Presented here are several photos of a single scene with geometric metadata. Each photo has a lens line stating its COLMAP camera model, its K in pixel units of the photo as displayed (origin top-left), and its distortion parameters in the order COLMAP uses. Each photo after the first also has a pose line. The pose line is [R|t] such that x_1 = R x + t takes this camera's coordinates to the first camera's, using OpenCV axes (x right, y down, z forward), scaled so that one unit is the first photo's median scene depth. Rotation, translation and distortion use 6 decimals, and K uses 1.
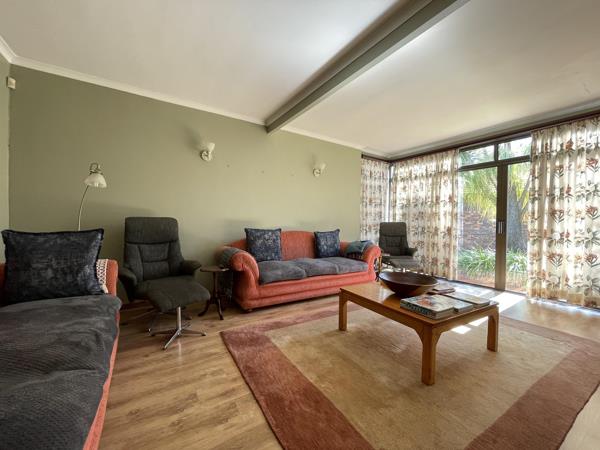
lens RADIAL K [[240.6, 0, 301.4], [0, 240.6, 226.3], [0, 0, 1]] dist [-0.004057, -0.000568]
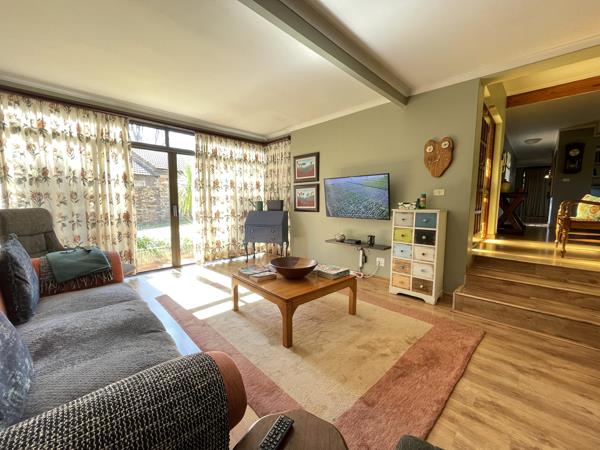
lens RADIAL K [[240.6, 0, 301.4], [0, 240.6, 223.4], [0, 0, 1]] dist [-0.004057, -0.000568]
pose [[-0.213404, -0.100635, 0.971767, -0.362560], [0.007940, 0.994469, 0.104730, -0.047418], [-0.976932, 0.030065, -0.211425, 0.671134]]
